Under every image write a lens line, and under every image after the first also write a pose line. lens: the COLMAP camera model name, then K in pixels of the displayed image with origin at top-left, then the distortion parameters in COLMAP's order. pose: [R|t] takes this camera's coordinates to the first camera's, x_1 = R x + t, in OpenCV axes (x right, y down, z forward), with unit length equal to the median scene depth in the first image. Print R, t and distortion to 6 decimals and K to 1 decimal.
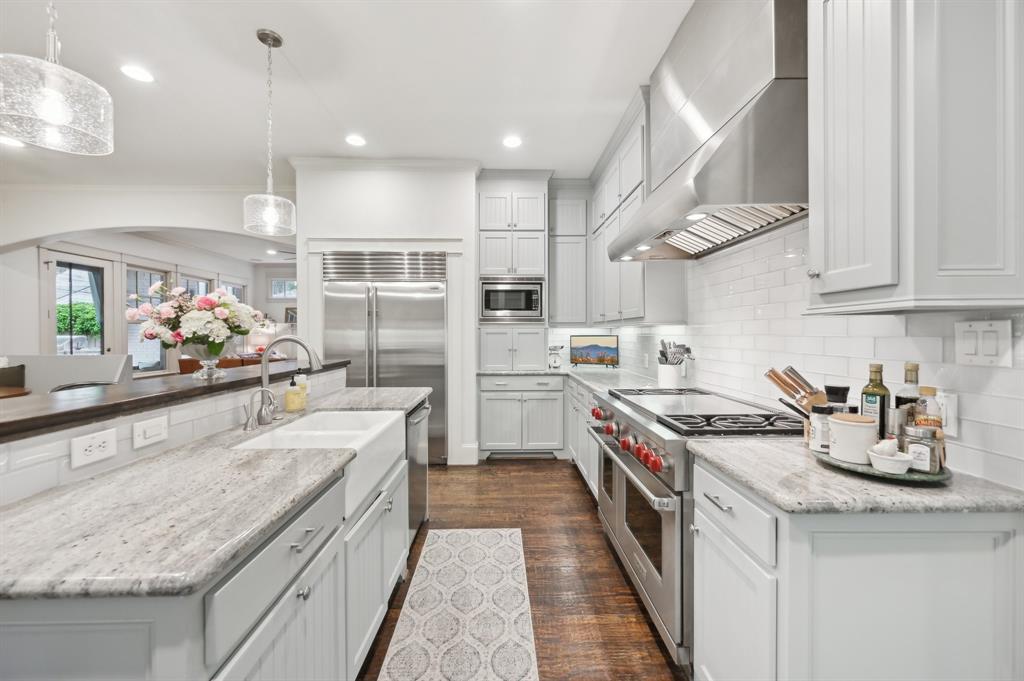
lens RADIAL K [[411.6, 0, 512.0], [0, 411.6, 340.5], [0, 0, 1]] dist [-0.001454, -0.000097]
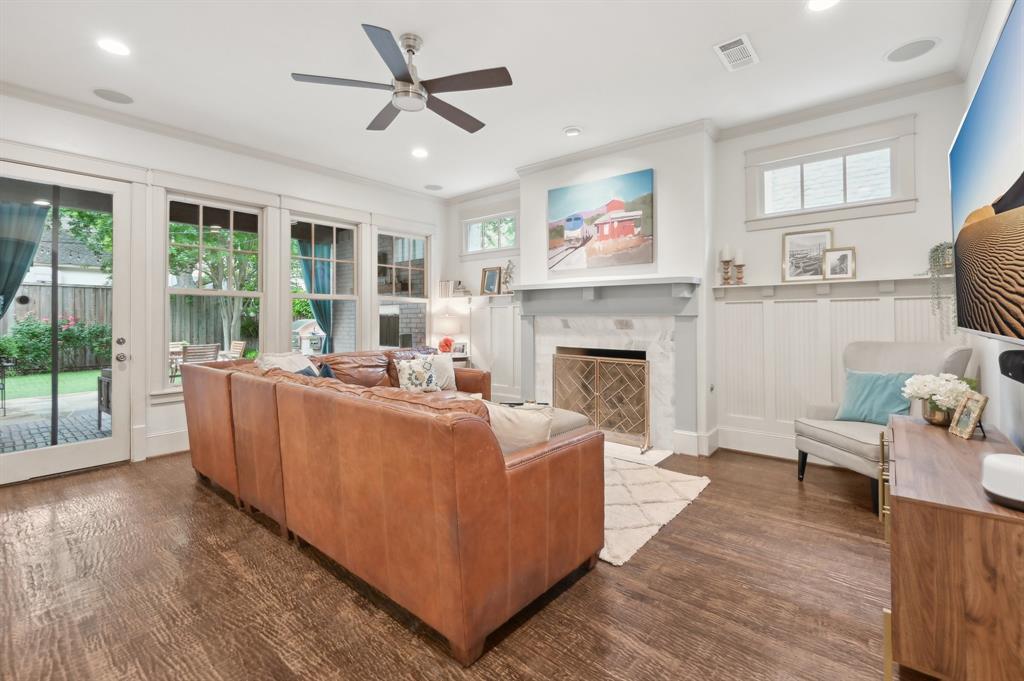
lens RADIAL K [[450.9, 0, 510.3], [0, 450.9, 319.5], [0, 0, 1]] dist [-0.000363, 0.000165]
pose [[0.751746, 0.003182, -0.659445, -0.112018], [-0.010604, 0.999917, -0.007263, -0.005445], [0.659367, 0.012453, 0.751718, 0.560008]]
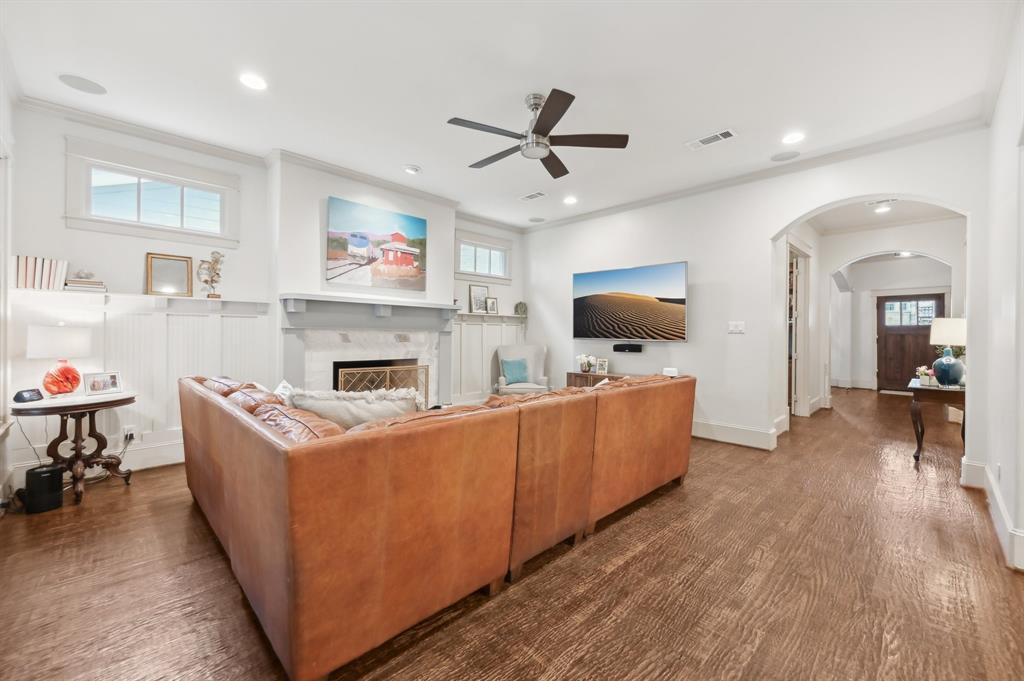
lens RADIAL K [[411.6, 0, 512.0], [0, 411.6, 340.5], [0, 0, 1]] dist [-0.001454, -0.000097]
pose [[0.727726, -0.002754, 0.685862, -0.562470], [0.002421, 0.999996, 0.001446, -0.002457], [-0.685863, 0.000608, 0.727730, 0.519550]]
